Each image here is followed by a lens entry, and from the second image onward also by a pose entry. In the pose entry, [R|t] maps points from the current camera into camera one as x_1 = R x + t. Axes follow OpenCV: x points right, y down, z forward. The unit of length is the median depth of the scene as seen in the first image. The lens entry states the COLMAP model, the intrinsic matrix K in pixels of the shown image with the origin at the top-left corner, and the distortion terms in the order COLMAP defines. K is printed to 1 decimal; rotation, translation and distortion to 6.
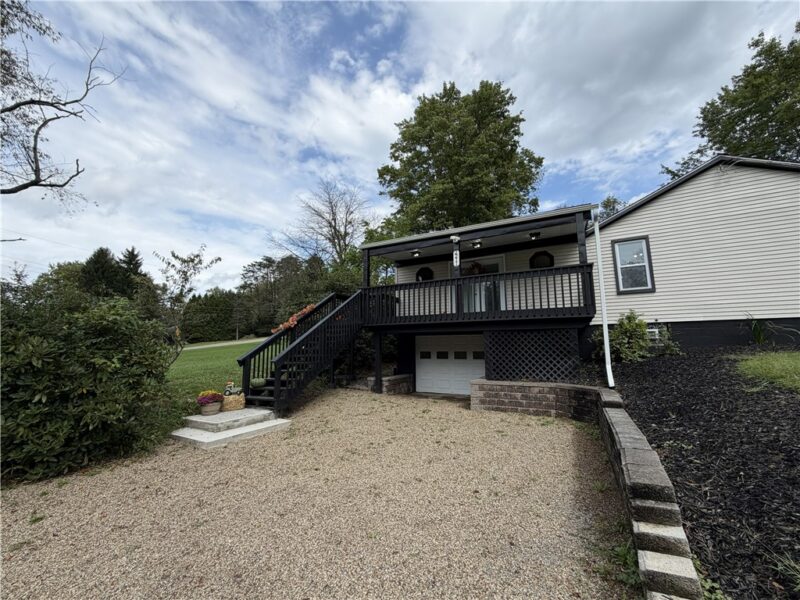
lens RADIAL K [[319.7, 0, 400.0], [0, 319.7, 300.0], [0, 0, 1]] dist [0.001680, 0.000341]
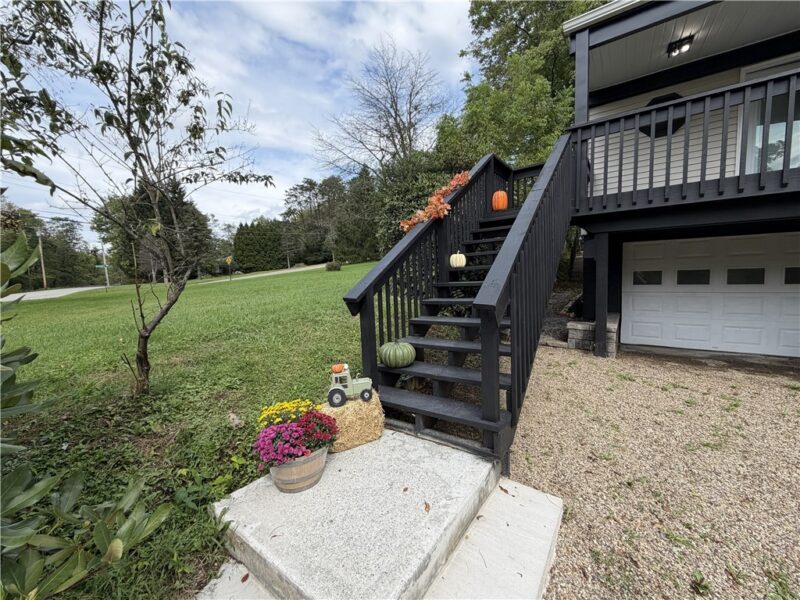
lens RADIAL K [[319.7, 0, 400.0], [0, 319.7, 300.0], [0, 0, 1]] dist [0.001680, 0.000341]
pose [[0.991507, -0.012237, -0.129475, -0.249145], [0.041261, 0.973727, 0.223948, 0.069640], [0.123333, -0.227389, 0.965962, 0.411646]]
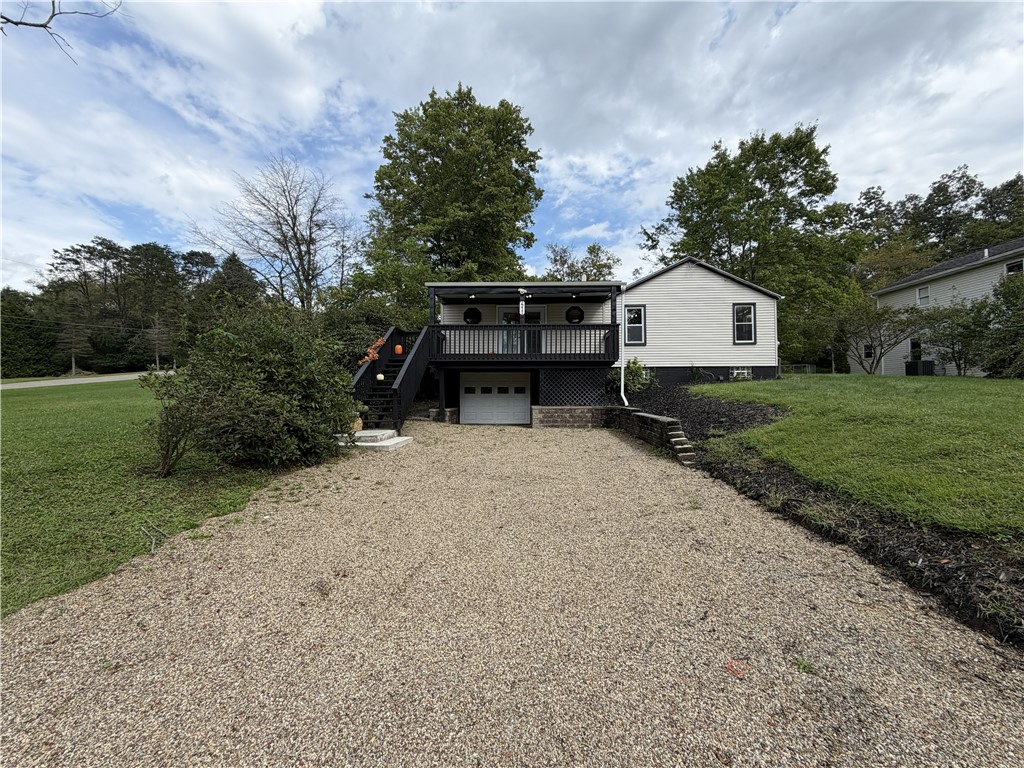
lens RADIAL K [[409.3, 0, 512.0], [0, 409.3, 384.0], [0, 0, 1]] dist [0.001680, 0.000341]
pose [[0.902890, 0.016238, 0.429564, -0.371696], [-0.068307, 0.992009, 0.106074, -0.005296], [-0.424409, -0.125115, 0.896785, -0.287001]]
